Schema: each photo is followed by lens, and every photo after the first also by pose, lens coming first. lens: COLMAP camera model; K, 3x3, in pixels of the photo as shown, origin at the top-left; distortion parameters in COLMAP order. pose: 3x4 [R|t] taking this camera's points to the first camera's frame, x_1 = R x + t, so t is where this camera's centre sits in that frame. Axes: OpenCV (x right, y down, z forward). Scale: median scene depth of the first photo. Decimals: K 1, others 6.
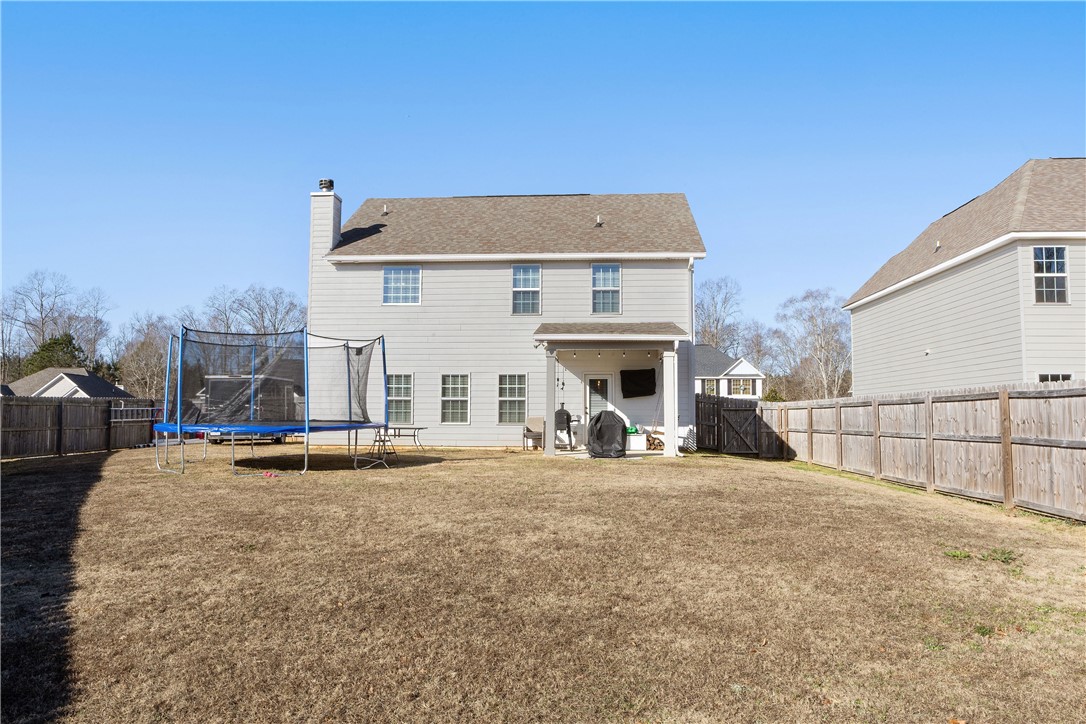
lens RADIAL K [[750.9, 0, 543.5], [0, 750.9, 367.2], [0, 0, 1]] dist [-0.010358, 0.002947]
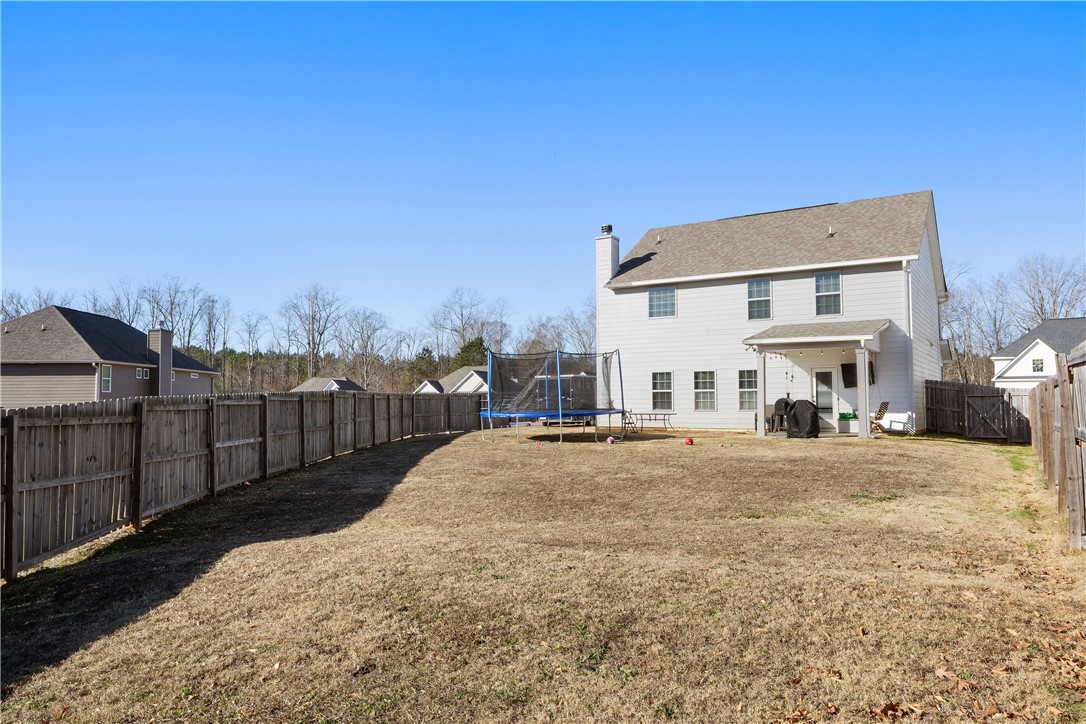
lens RADIAL K [[782.2, 0, 542.8], [0, 782.2, 361.4], [0, 0, 1]] dist [0.000851, -0.000978]
pose [[0.873113, -0.033180, -0.486387, 0.279843], [0.040336, 0.999177, 0.004246, -0.022781], [0.485846, -0.023326, 0.873733, -0.266871]]
